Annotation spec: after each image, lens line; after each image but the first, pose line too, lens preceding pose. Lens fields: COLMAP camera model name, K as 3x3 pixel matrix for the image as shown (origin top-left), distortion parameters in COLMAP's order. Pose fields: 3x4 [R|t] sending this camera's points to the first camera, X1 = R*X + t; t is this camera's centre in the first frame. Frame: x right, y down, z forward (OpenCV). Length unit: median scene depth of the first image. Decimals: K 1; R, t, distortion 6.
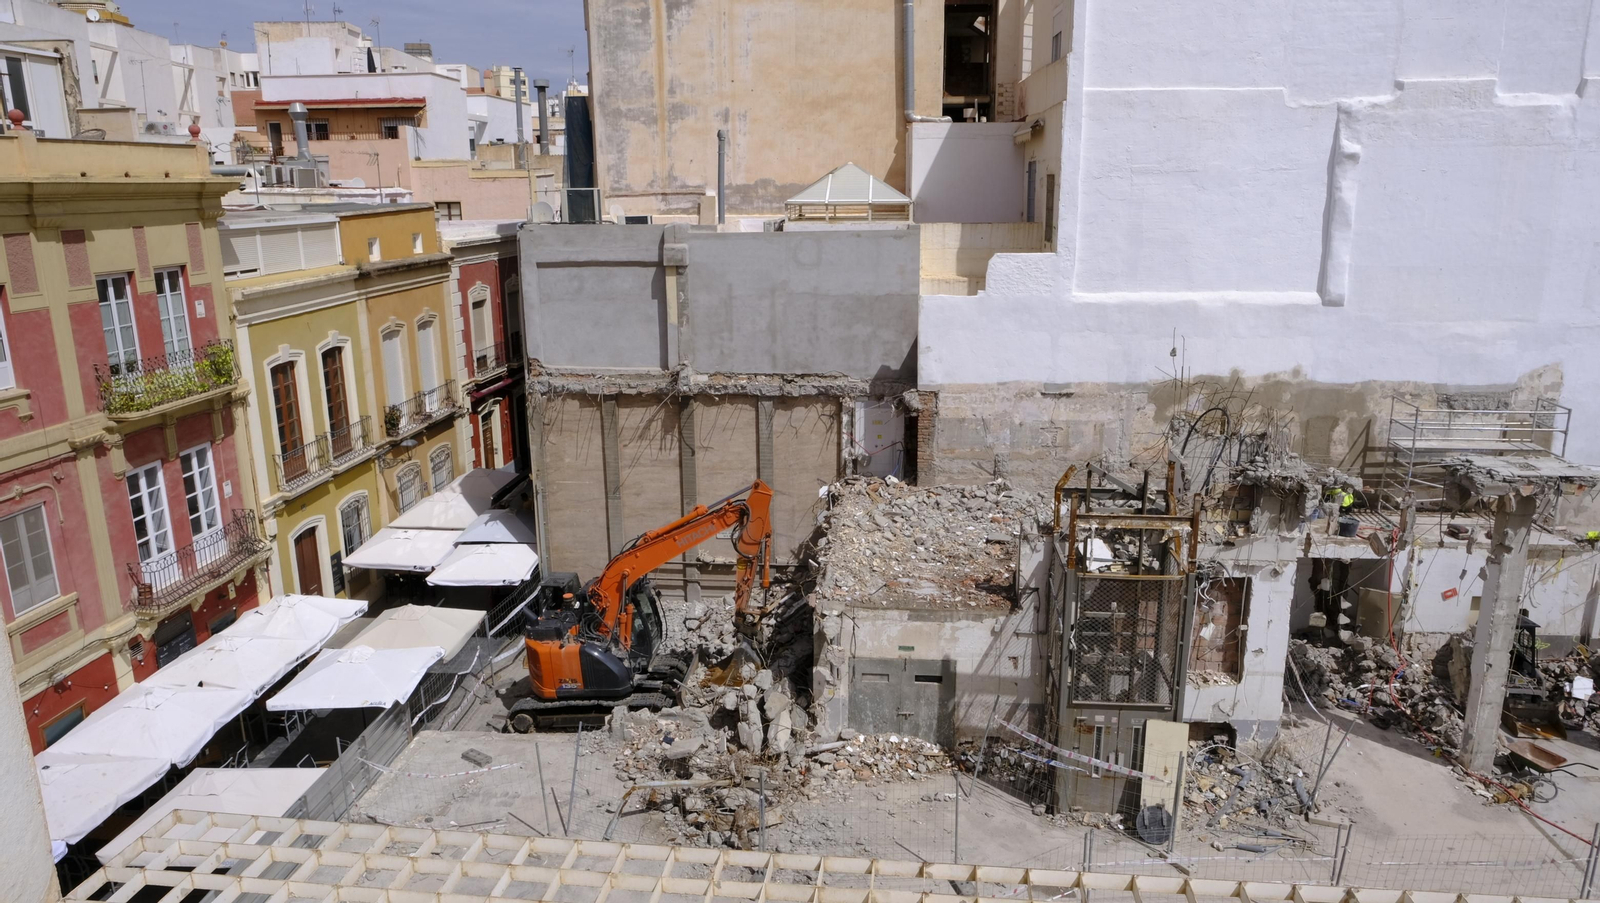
lens RADIAL K [[1086.0, 0, 810.3], [0, 1086.0, 453.8], [0, 0, 1]] dist [-0.029927, 0.015798]
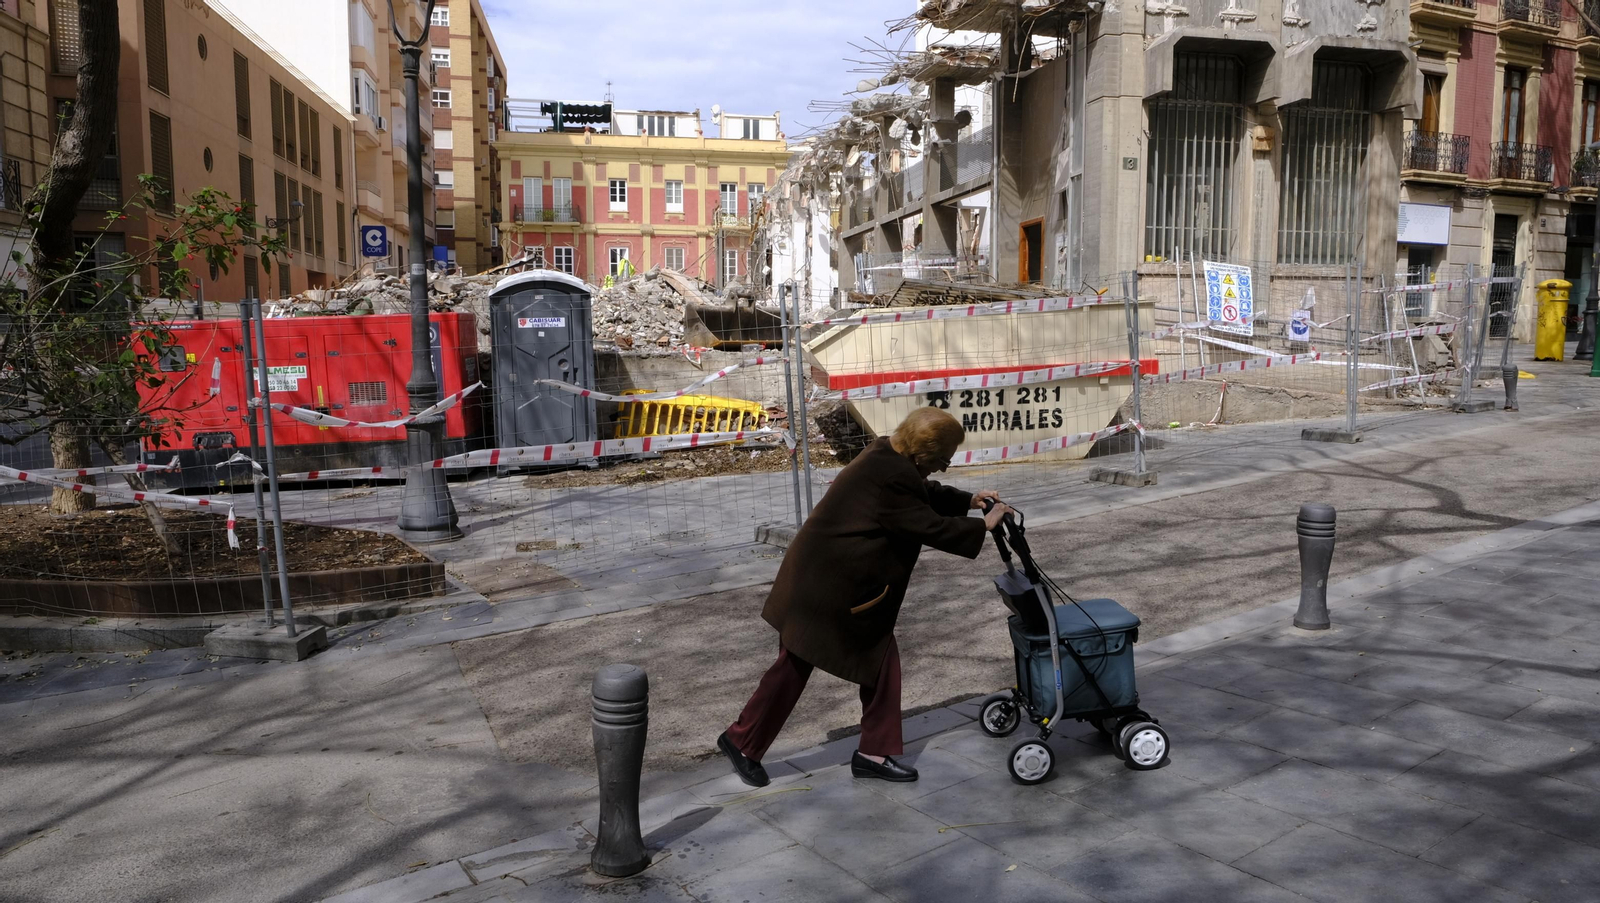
lens RADIAL K [[1086.0, 0, 803.9], [0, 1086.0, 453.3], [0, 0, 1]] dist [-0.029927, 0.015798]
pose [[0.277793, 0.112432, -0.954039, 1.994770], [-0.240381, 0.969668, 0.044281, 0.319575], [0.930080, 0.217032, 0.296394, 0.384919]]
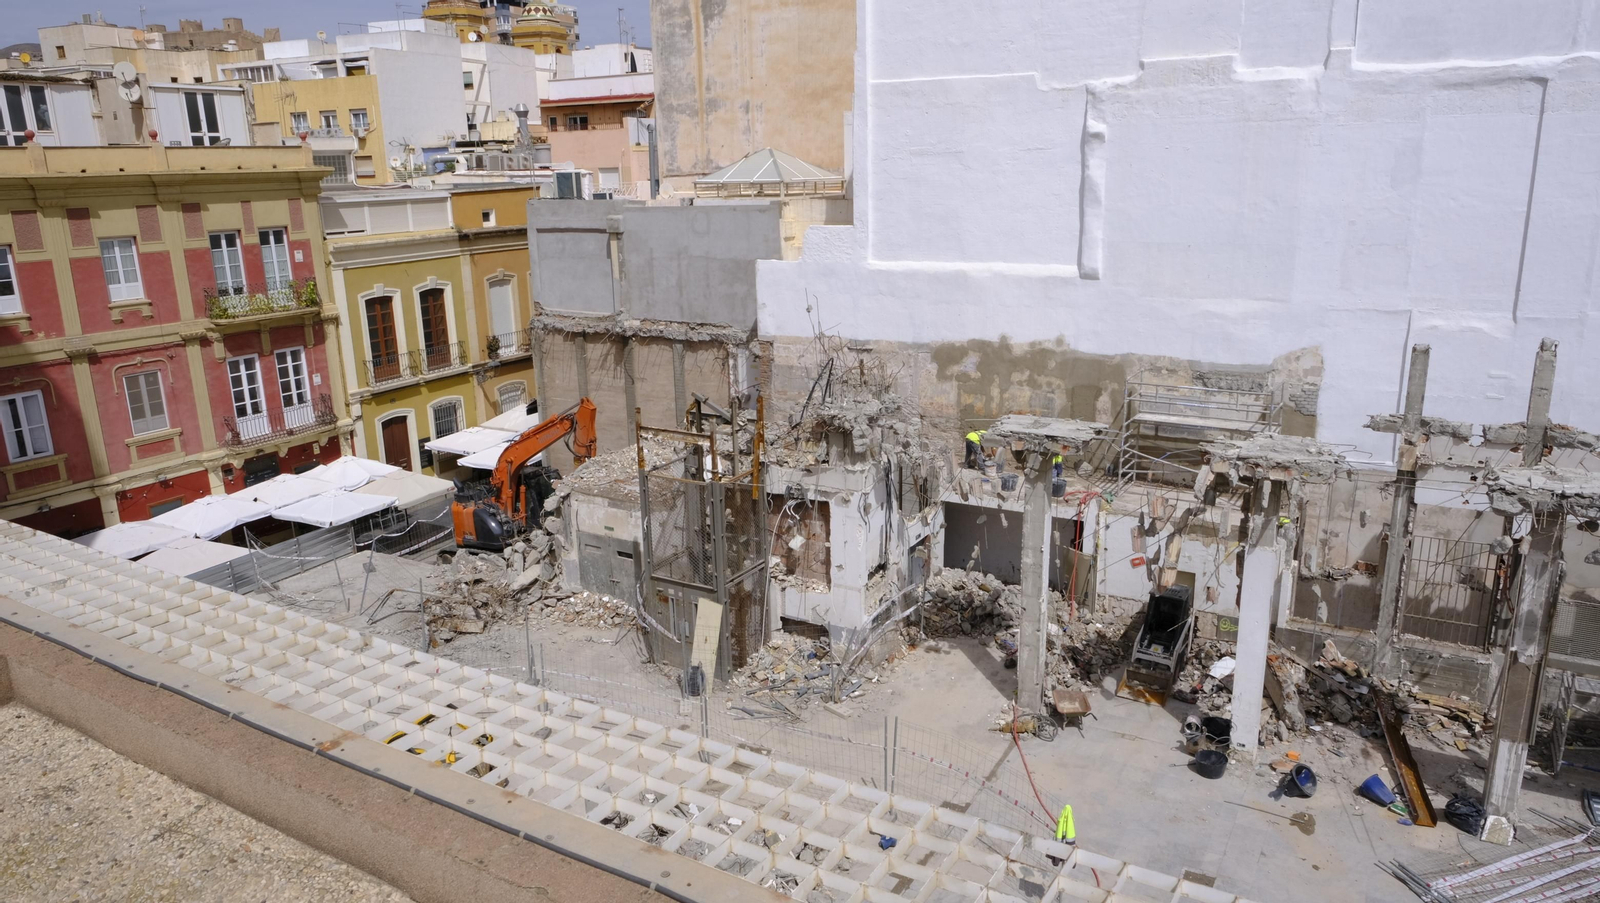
lens RADIAL K [[1086.0, 0, 809.3], [0, 1086.0, 457.9], [0, 0, 1]] dist [-0.029927, 0.015798]
pose [[0.905550, 0.100853, -0.412077, 0.677959], [-0.089725, 0.994889, 0.046319, 0.010802], [0.414642, -0.004970, 0.909971, -0.068182]]
